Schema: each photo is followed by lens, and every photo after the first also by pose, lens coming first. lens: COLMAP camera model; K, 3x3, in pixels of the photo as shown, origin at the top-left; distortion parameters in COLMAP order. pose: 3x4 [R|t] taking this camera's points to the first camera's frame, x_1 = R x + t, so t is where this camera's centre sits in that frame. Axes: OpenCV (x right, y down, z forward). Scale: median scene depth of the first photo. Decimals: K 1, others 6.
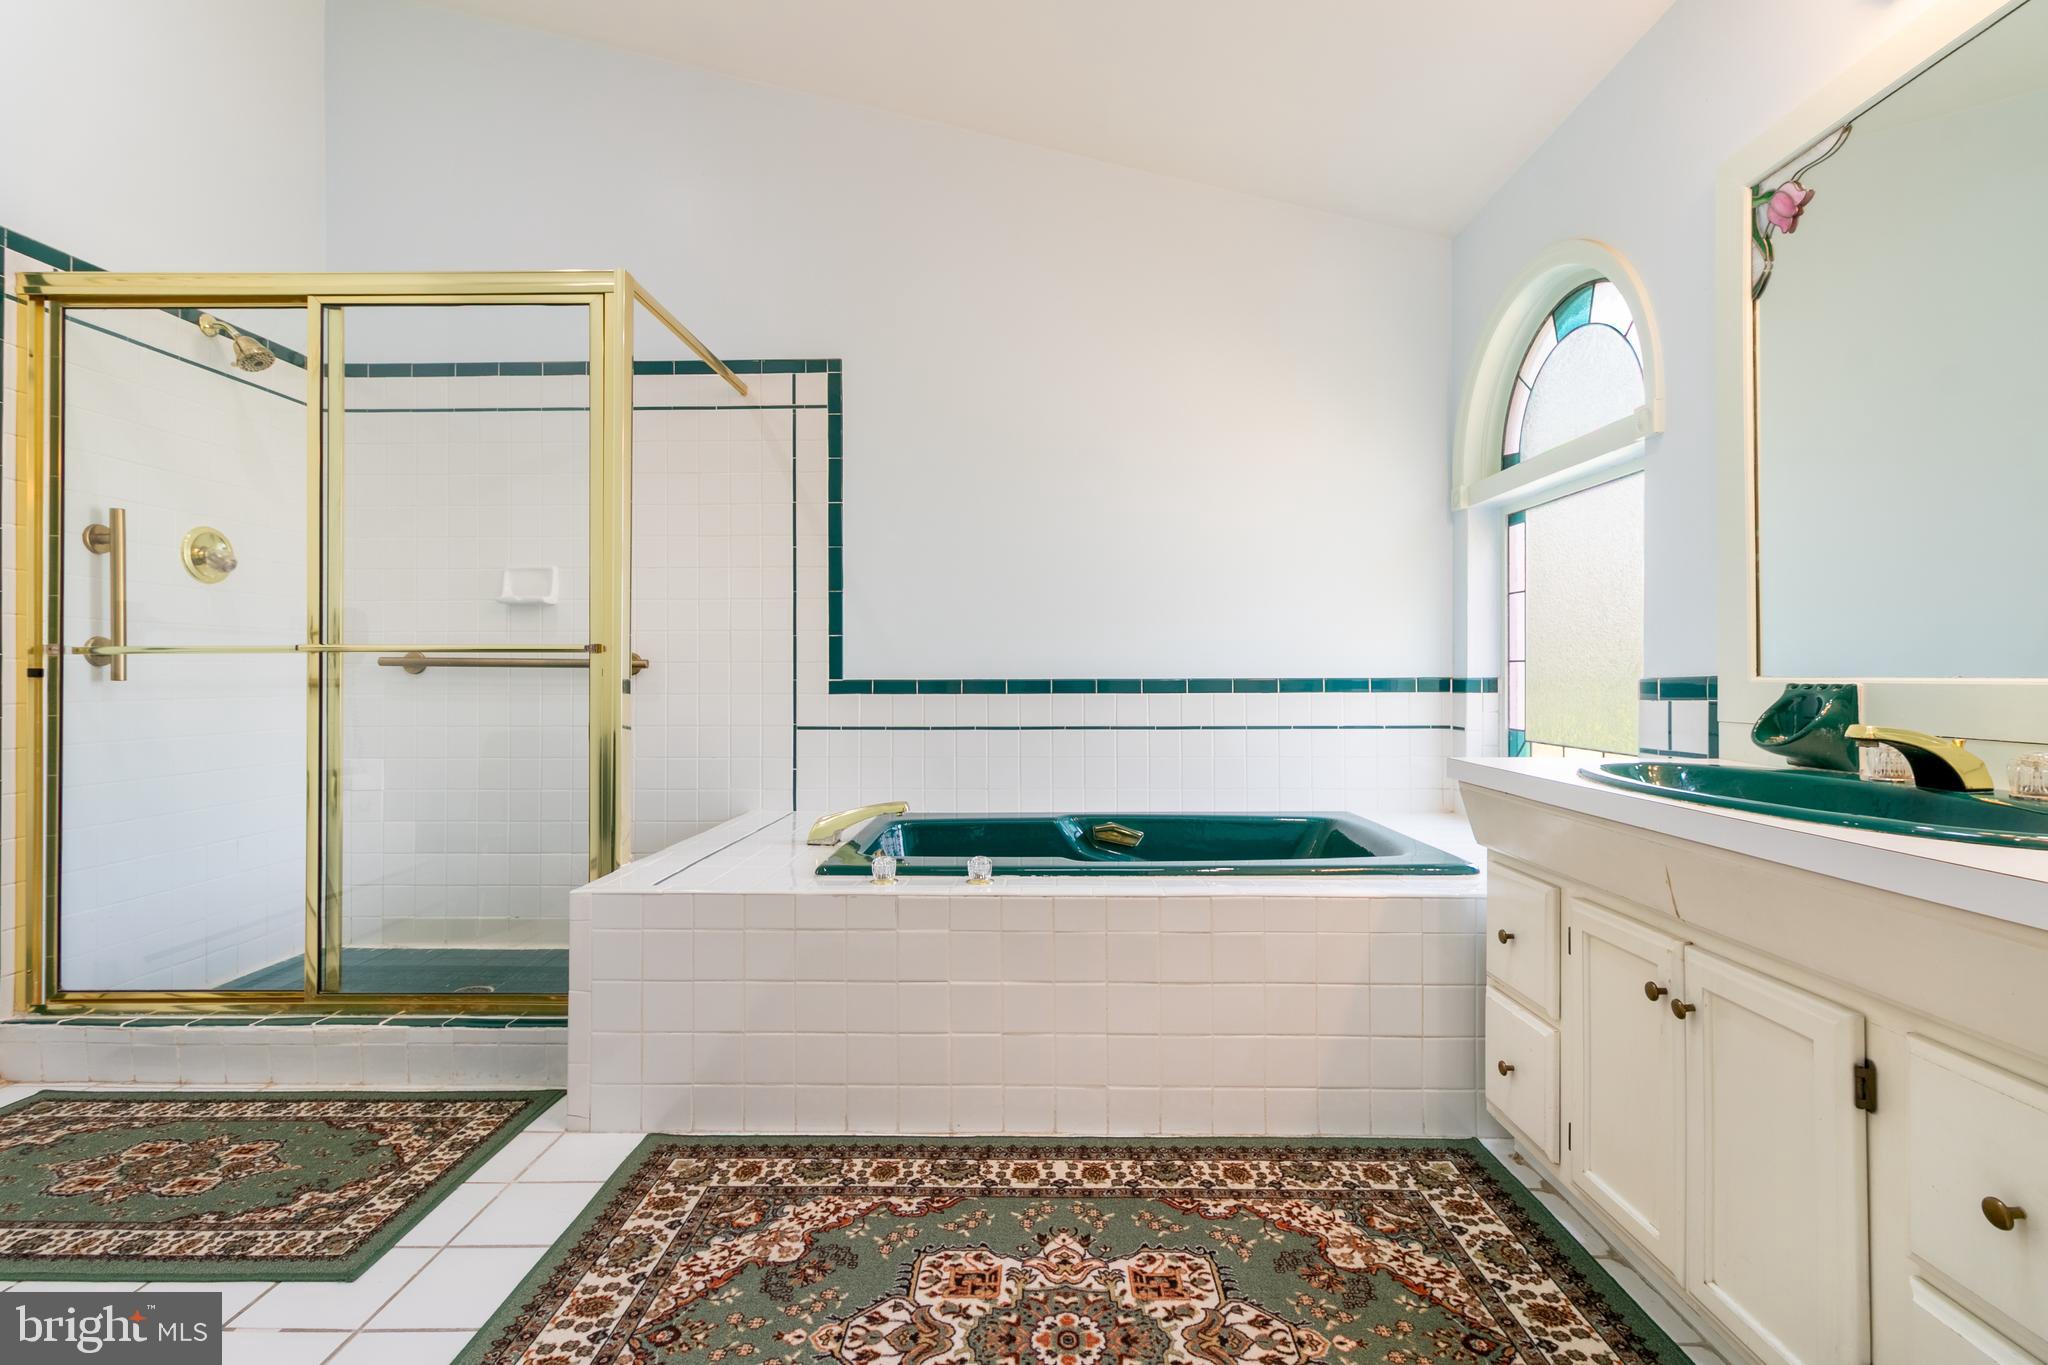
lens RADIAL K [[932.2, 0, 1028.0], [0, 932.2, 664.7], [0, 0, 1]] dist [0.000949, 0.000026]
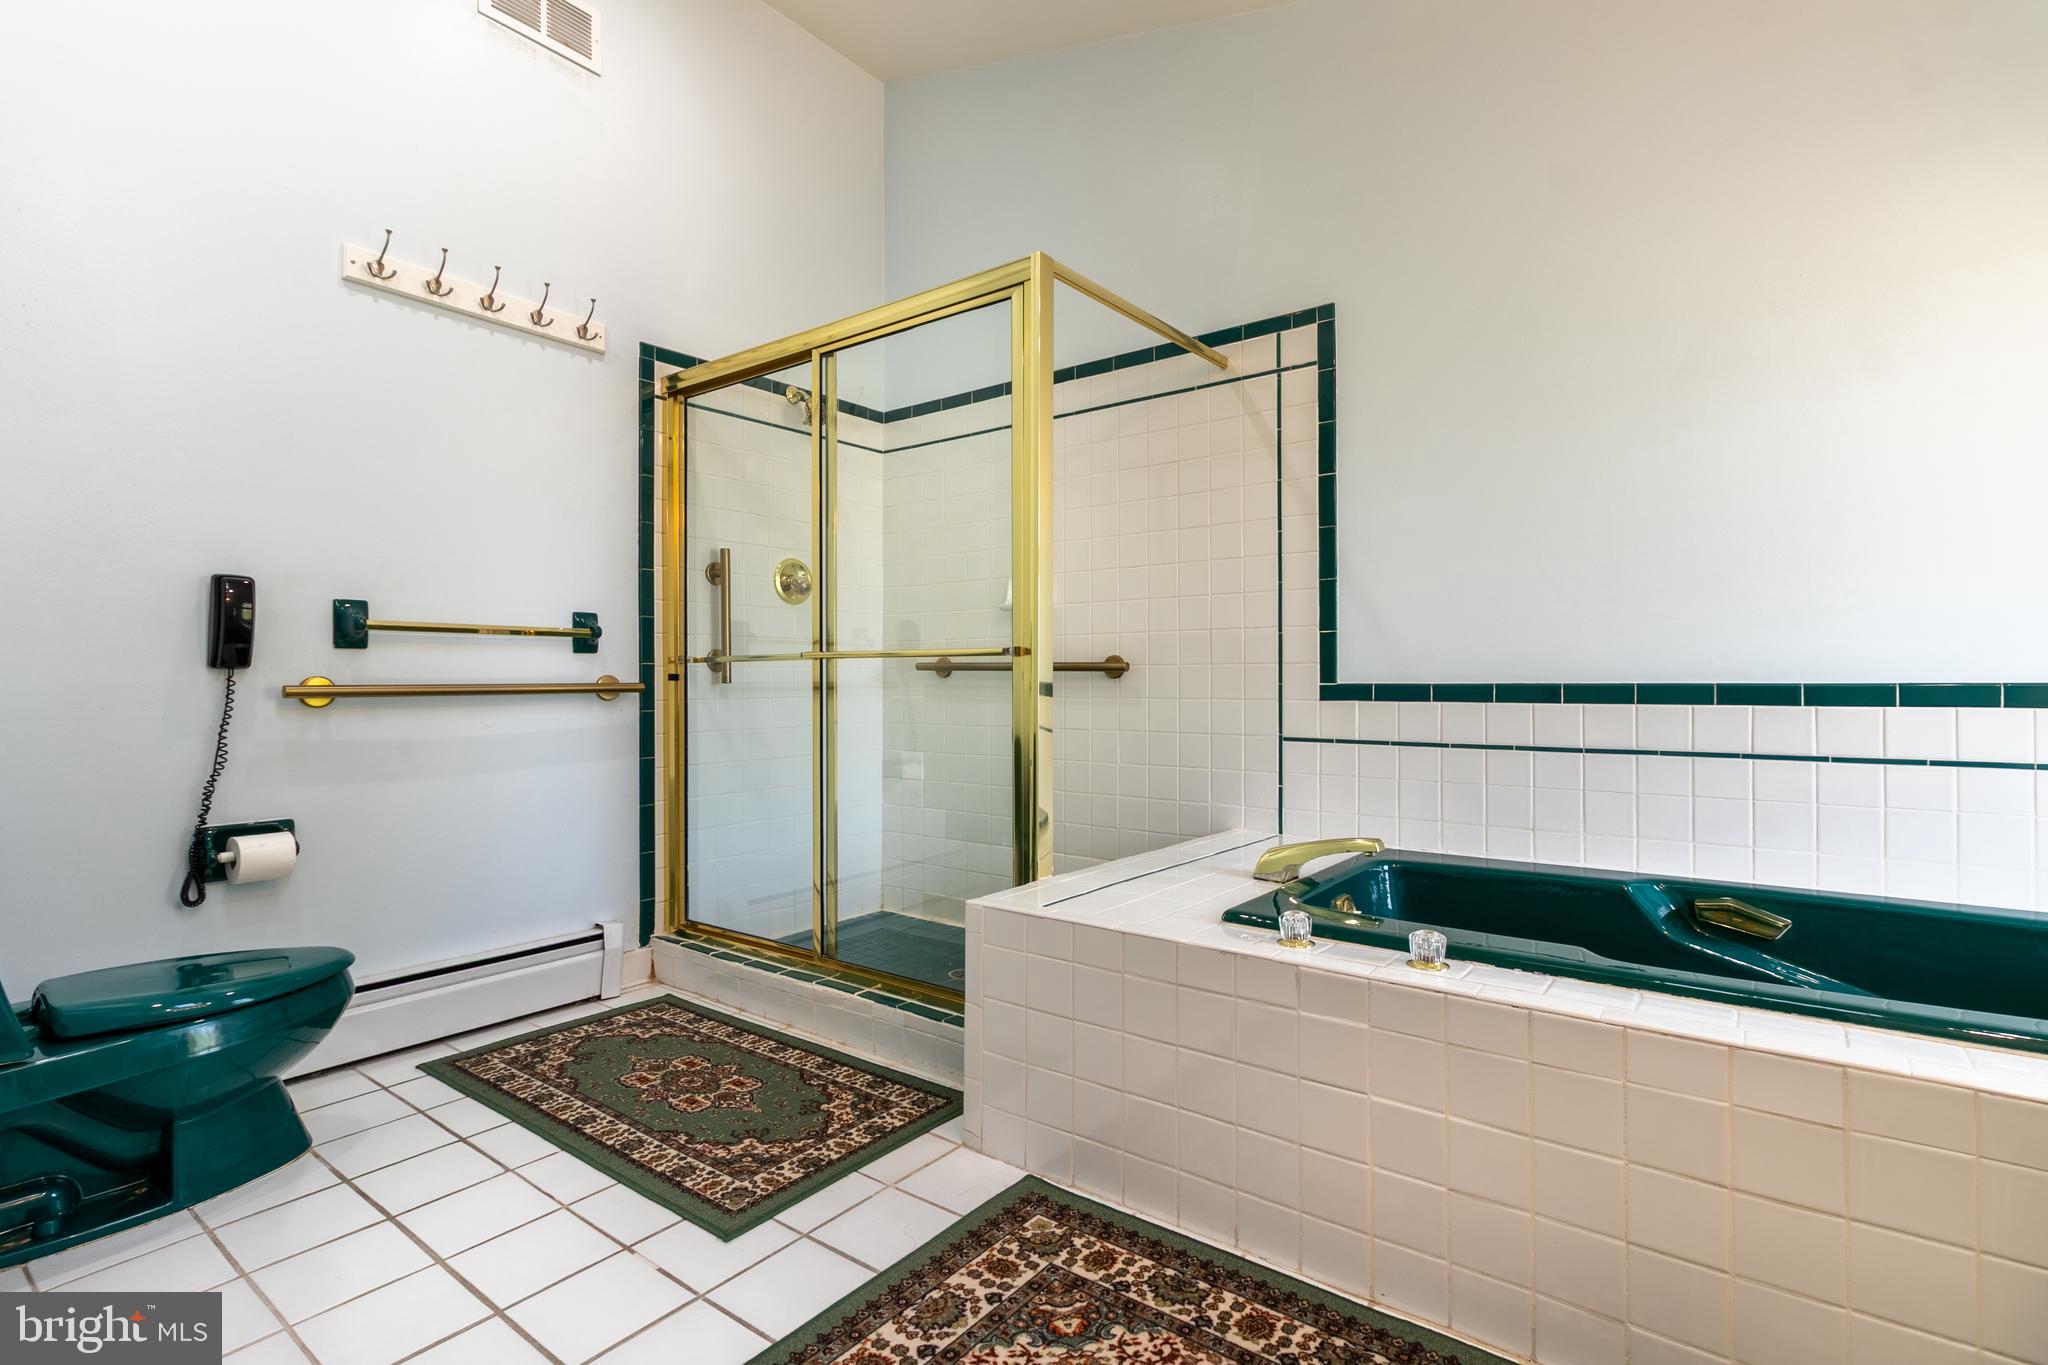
lens RADIAL K [[953.6, 0, 994.4], [0, 953.6, 675.4], [0, 0, 1]] dist [0.001288, -0.000090]
pose [[0.797256, -0.002770, -0.603635, 0.135313], [0.007821, 0.999953, 0.005741, 0.002460], [0.603591, -0.009298, 0.797240, 0.224999]]
